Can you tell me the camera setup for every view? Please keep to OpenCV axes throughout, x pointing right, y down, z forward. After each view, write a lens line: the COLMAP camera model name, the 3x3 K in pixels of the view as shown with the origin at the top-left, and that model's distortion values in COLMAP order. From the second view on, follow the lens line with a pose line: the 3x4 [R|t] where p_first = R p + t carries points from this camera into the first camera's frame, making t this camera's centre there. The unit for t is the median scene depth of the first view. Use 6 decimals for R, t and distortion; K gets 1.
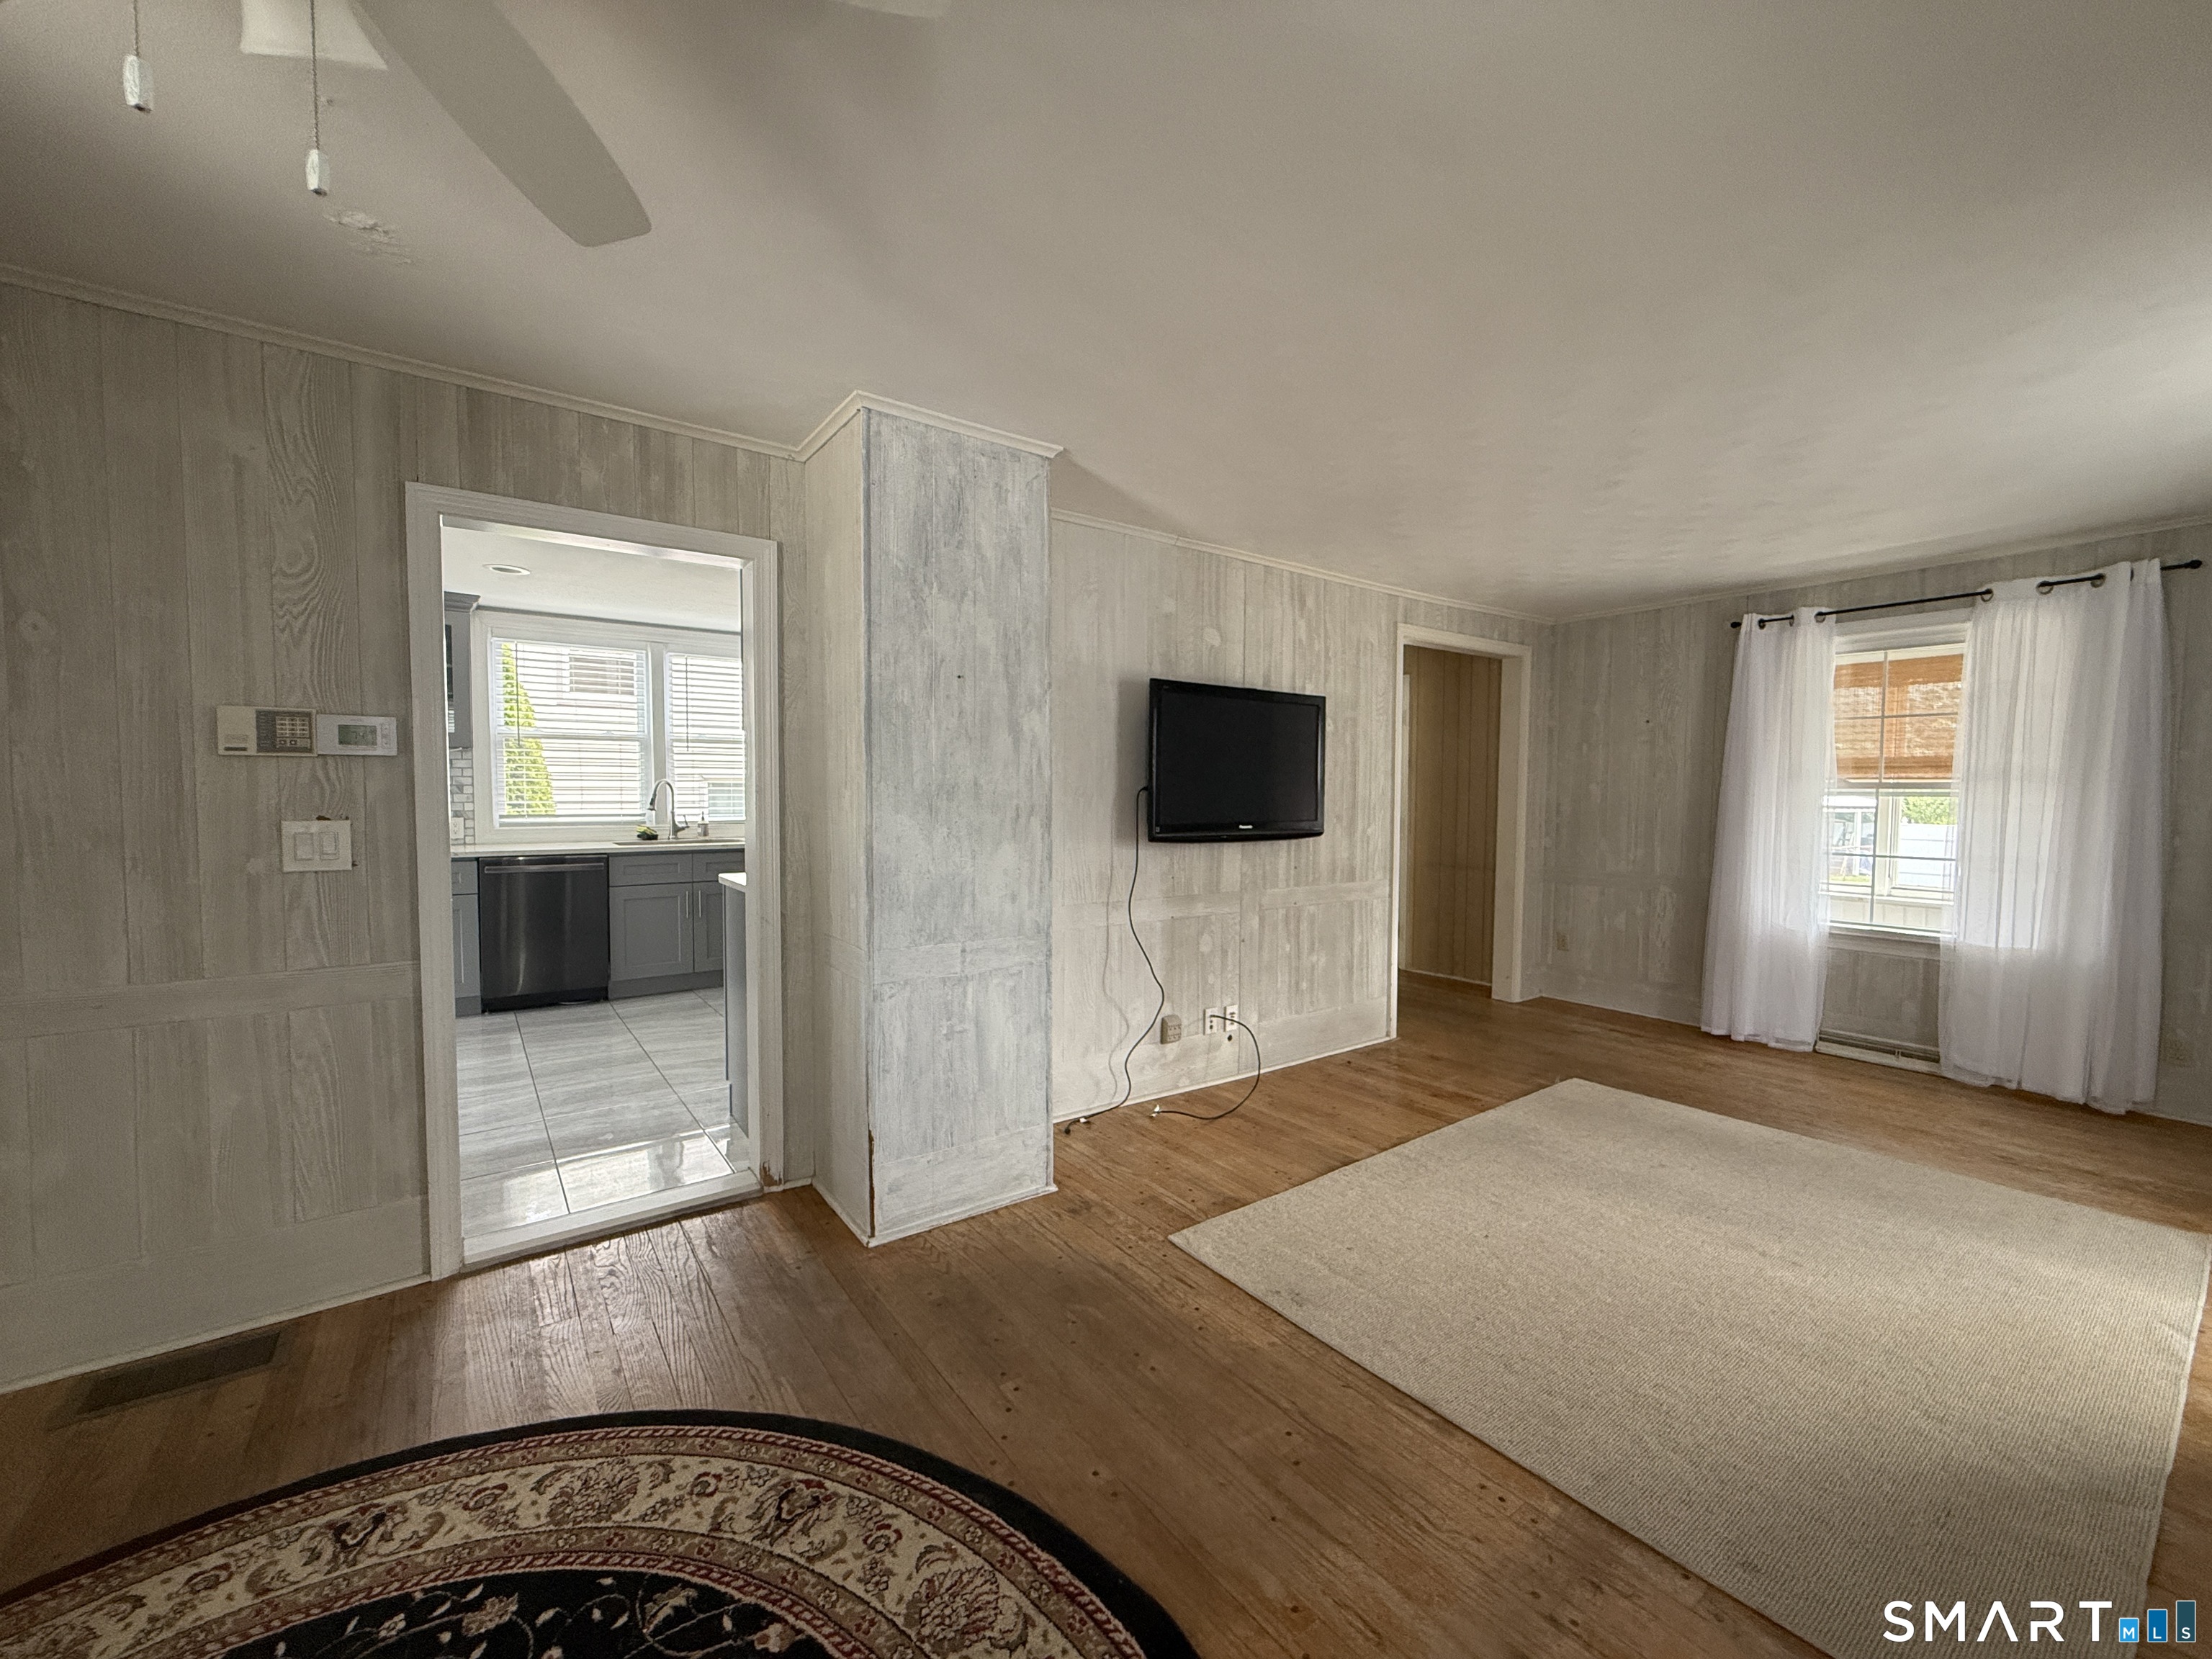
lens RADIAL K [[876.4, 0, 1094.4], [0, 876.4, 831.1], [0, 0, 1]] dist [-0.001527, -0.000312]
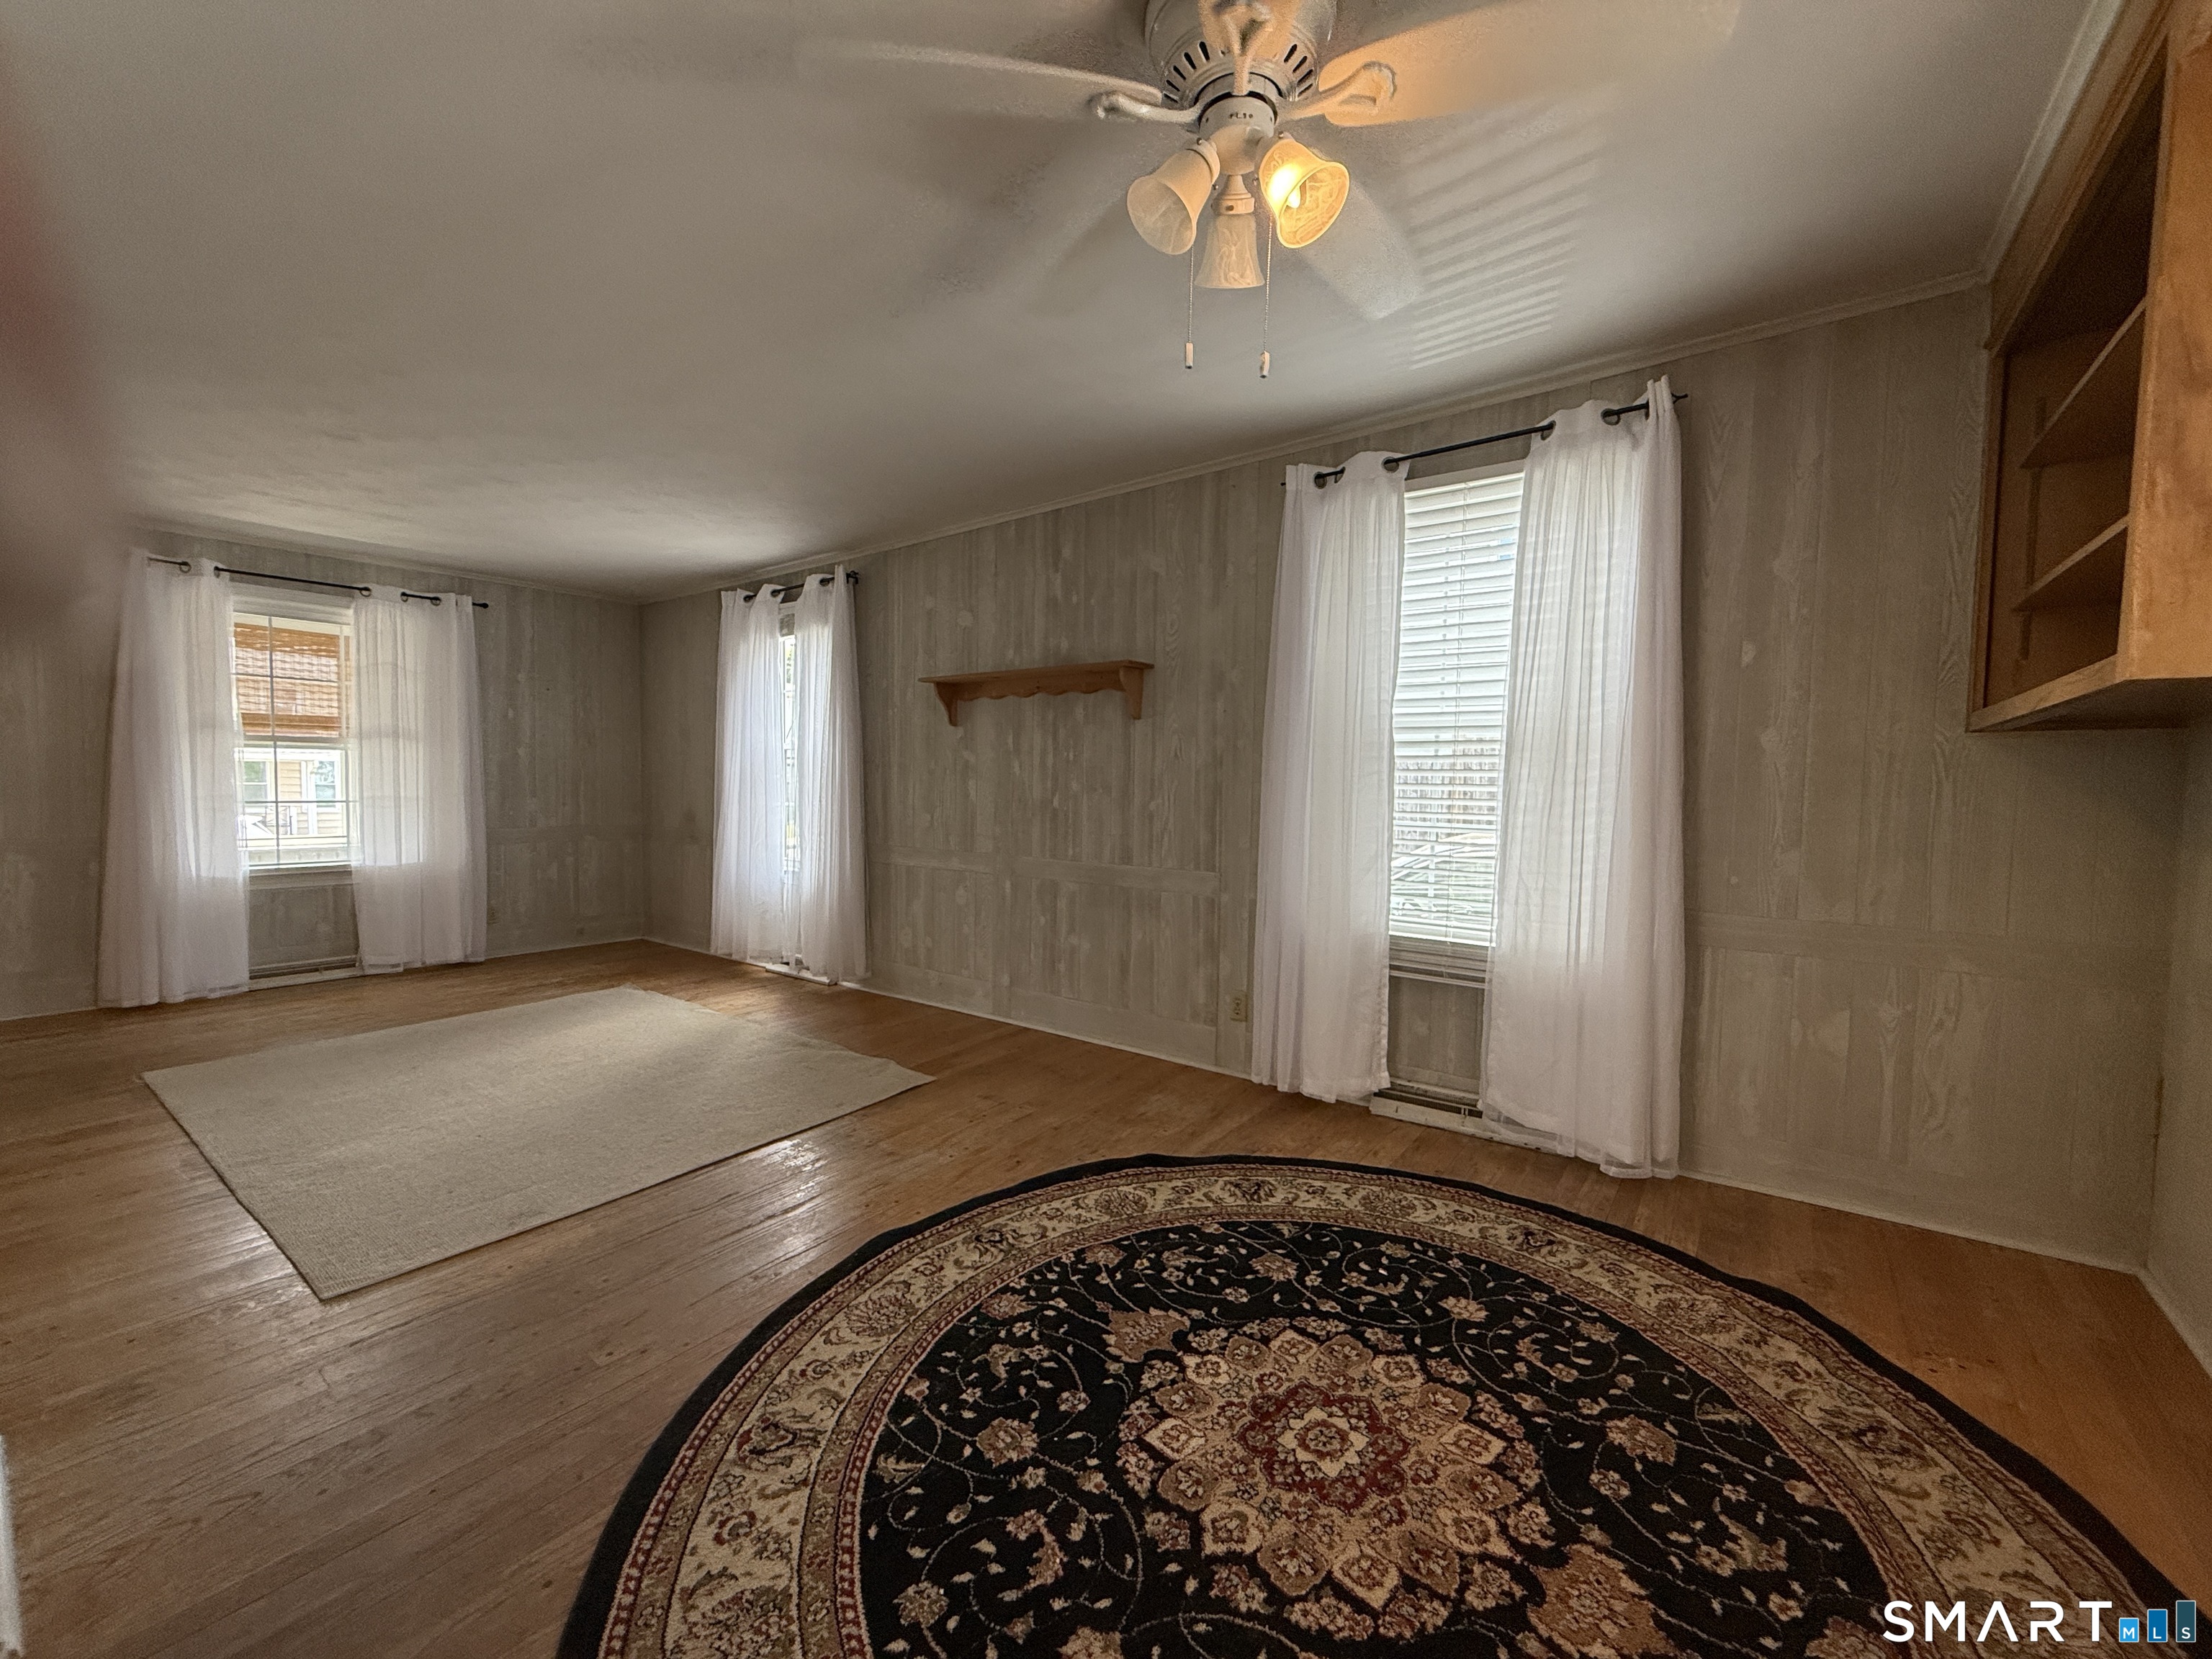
lens RADIAL K [[876.4, 0, 1094.4], [0, 876.4, 831.1], [0, 0, 1]] dist [-0.001527, -0.000312]
pose [[-0.275828, -0.064513, 0.959040, -0.508322], [0.026938, 0.996834, 0.074803, 0.010535], [-0.960829, 0.046467, -0.273217, 0.338727]]
